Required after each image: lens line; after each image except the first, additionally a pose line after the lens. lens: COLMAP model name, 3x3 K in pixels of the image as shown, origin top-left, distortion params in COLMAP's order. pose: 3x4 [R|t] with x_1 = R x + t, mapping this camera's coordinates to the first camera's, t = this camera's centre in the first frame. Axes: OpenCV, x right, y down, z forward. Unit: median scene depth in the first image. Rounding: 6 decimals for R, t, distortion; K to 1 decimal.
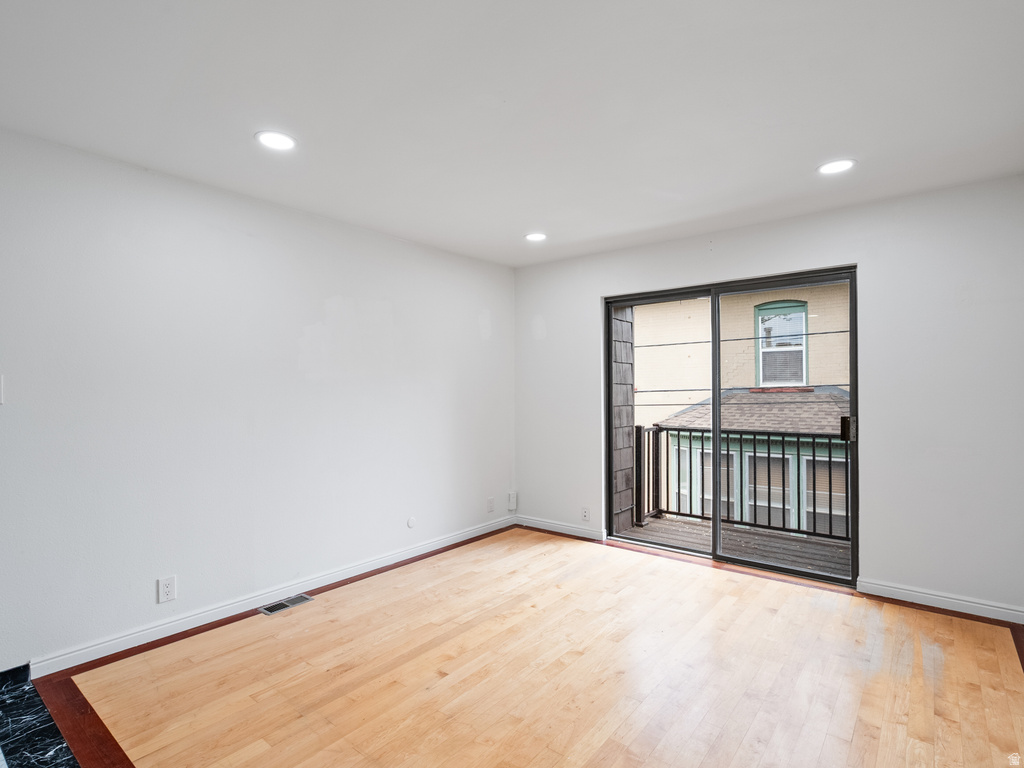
lens RADIAL K [[525.3, 0, 511.8], [0, 525.3, 381.8], [0, 0, 1]] dist [-0.006143, 0.004795]
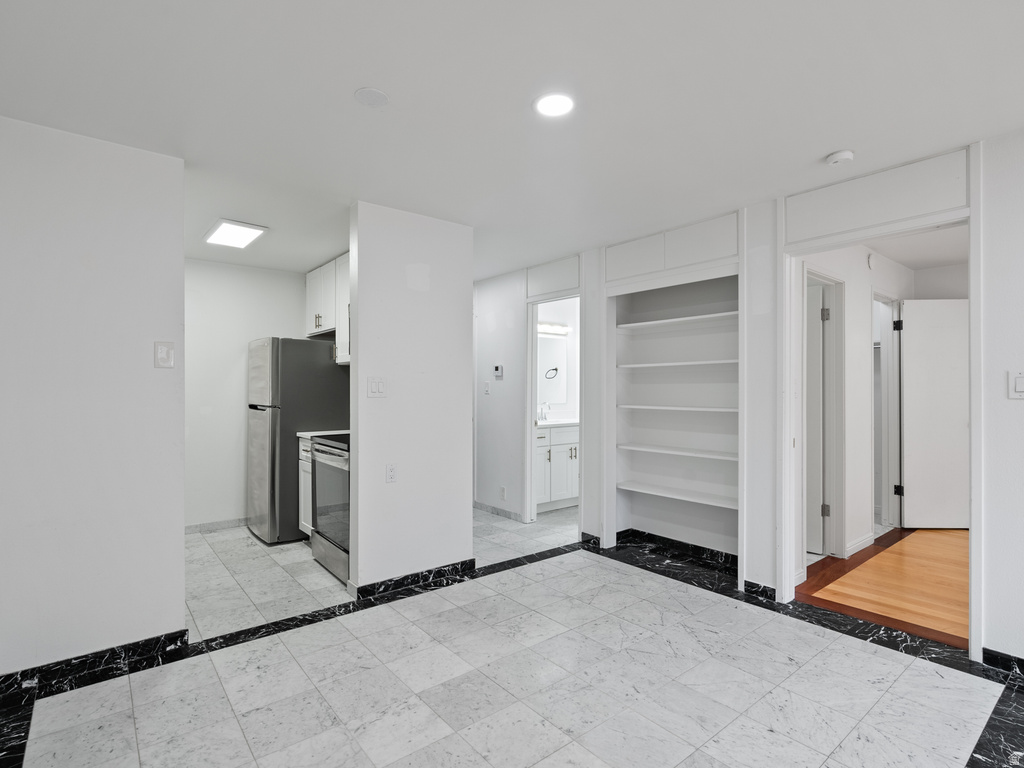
lens RADIAL K [[525.3, 0, 511.8], [0, 525.3, 381.8], [0, 0, 1]] dist [-0.006143, 0.004795]
pose [[-0.207446, -0.004125, -0.978238, 0.125080], [0.018677, 0.999792, -0.008177, -0.001146], [0.978068, -0.019967, -0.207326, 0.122227]]
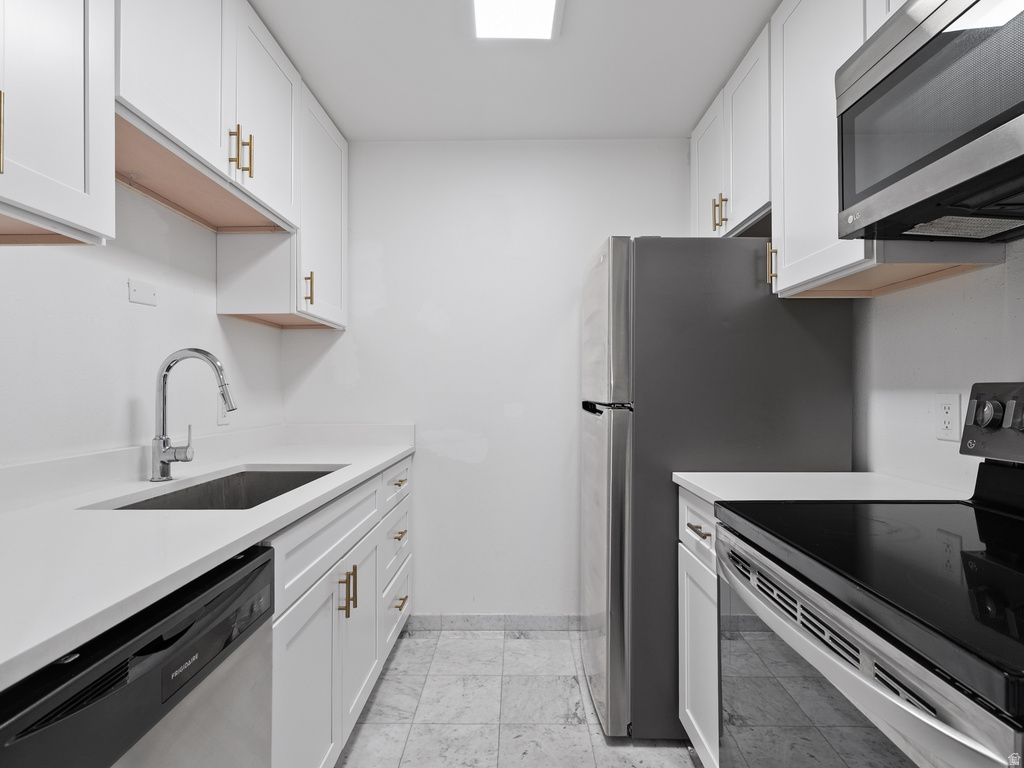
lens RADIAL K [[520.4, 0, 510.6], [0, 520.4, 395.4], [0, 0, 1]] dist [0.001139, 0.002151]
pose [[-0.783899, 0.014969, -0.620708, -0.433458], [0.018715, 0.999825, 0.000476, 0.019203], [0.620606, -0.011244, -0.784042, -0.257707]]
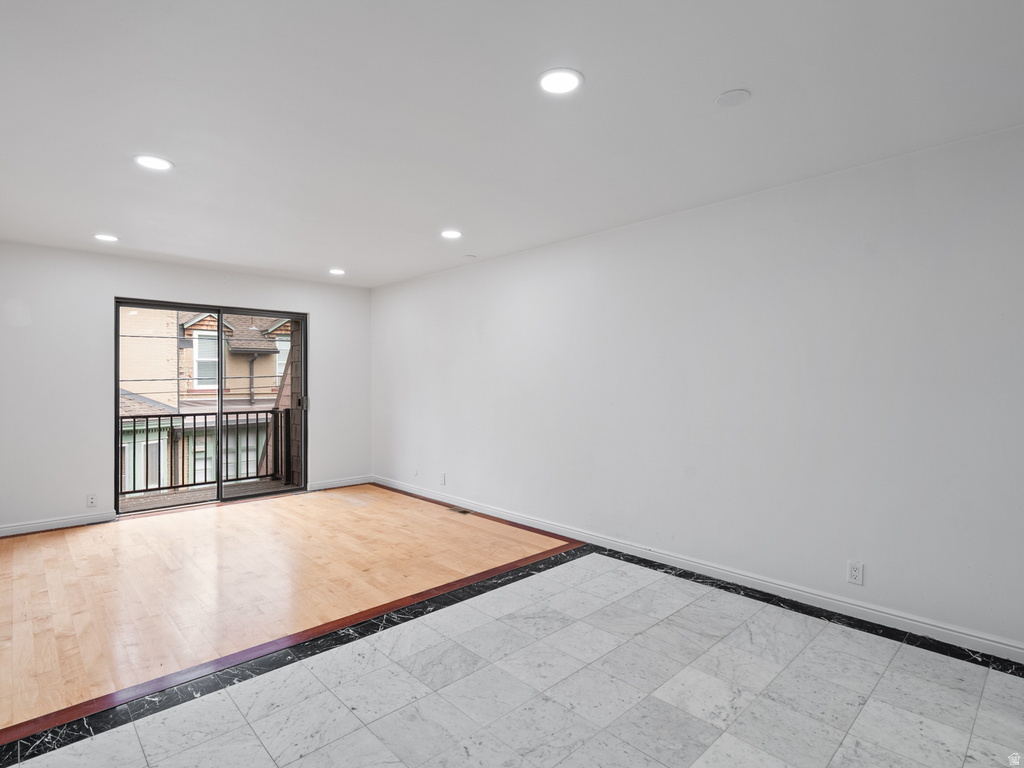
lens RADIAL K [[525.3, 0, 511.8], [0, 525.3, 381.8], [0, 0, 1]] dist [-0.006143, 0.004795]
pose [[0.131132, 0.002519, 0.991362, -0.826427], [-0.013952, 0.999902, -0.000695, 0.005248], [-0.991267, -0.013740, 0.131154, 0.041788]]
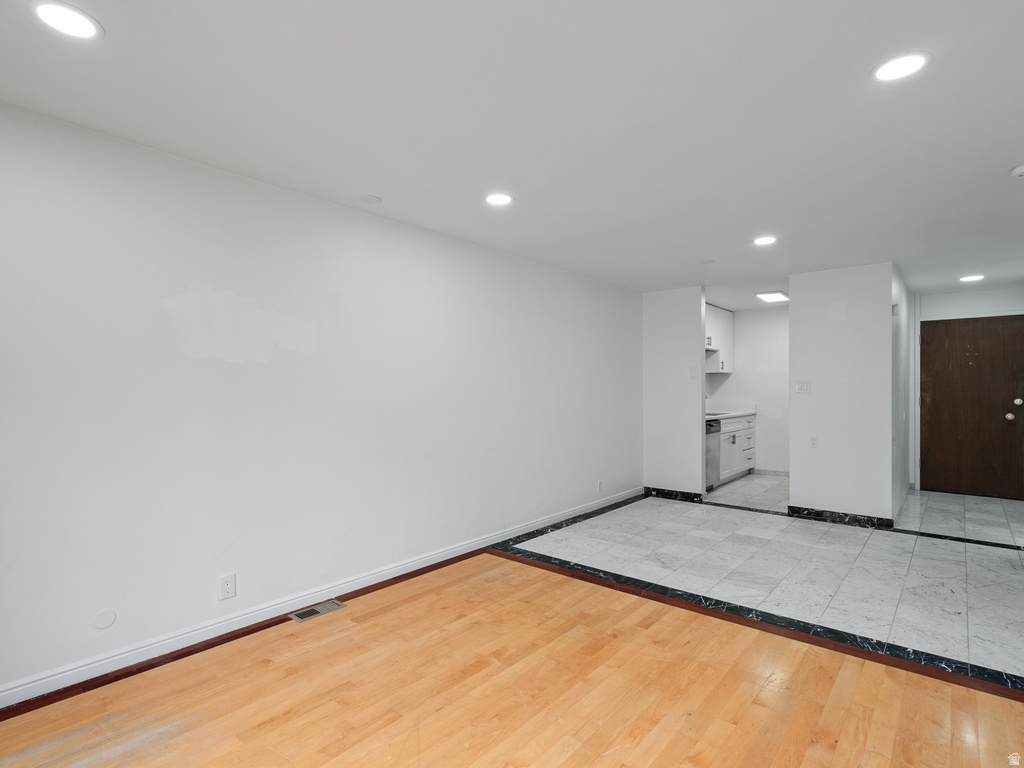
lens RADIAL K [[525.3, 0, 511.8], [0, 525.3, 381.8], [0, 0, 1]] dist [-0.006143, 0.004795]
pose [[-0.999524, 0.009031, 0.029512, 0.060799], [0.008225, 0.999592, -0.027337, 0.014152], [-0.029747, -0.027082, -0.999191, 1.016559]]
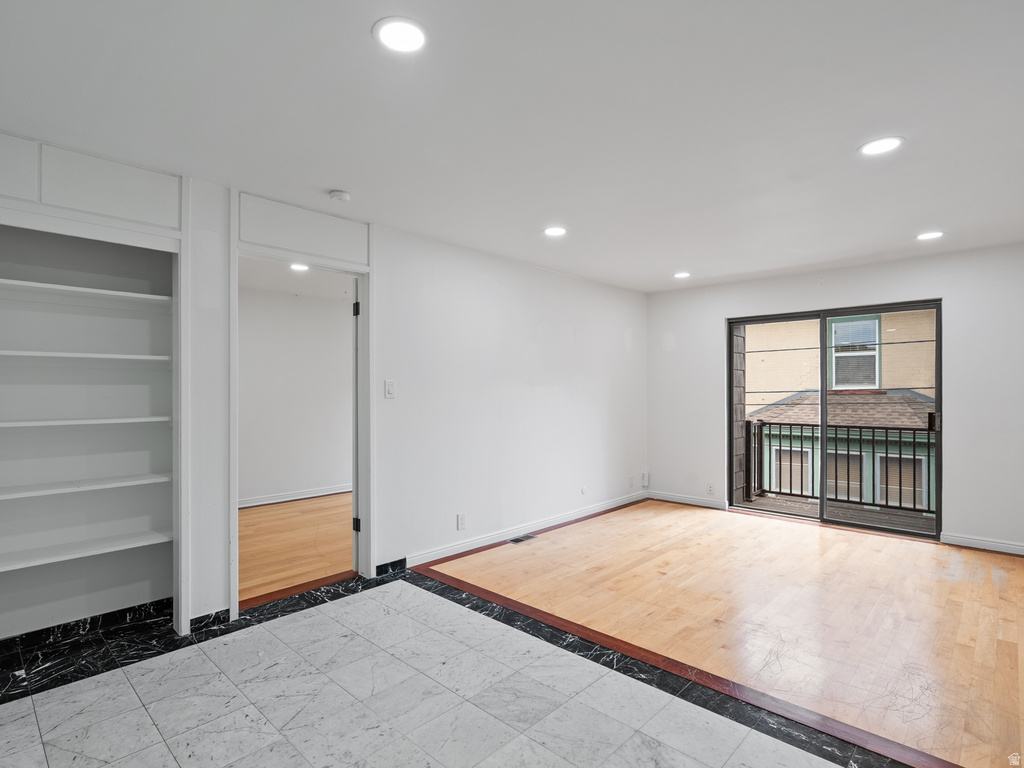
lens RADIAL K [[528.6, 0, 513.4], [0, 528.6, 386.6], [0, 0, 1]] dist [-0.001414, 0.002133]
pose [[0.997151, 0.004082, -0.075315, -0.253155], [-0.003507, 0.999964, 0.007759, -0.004445], [0.075344, -0.007473, 0.997130, -0.327760]]
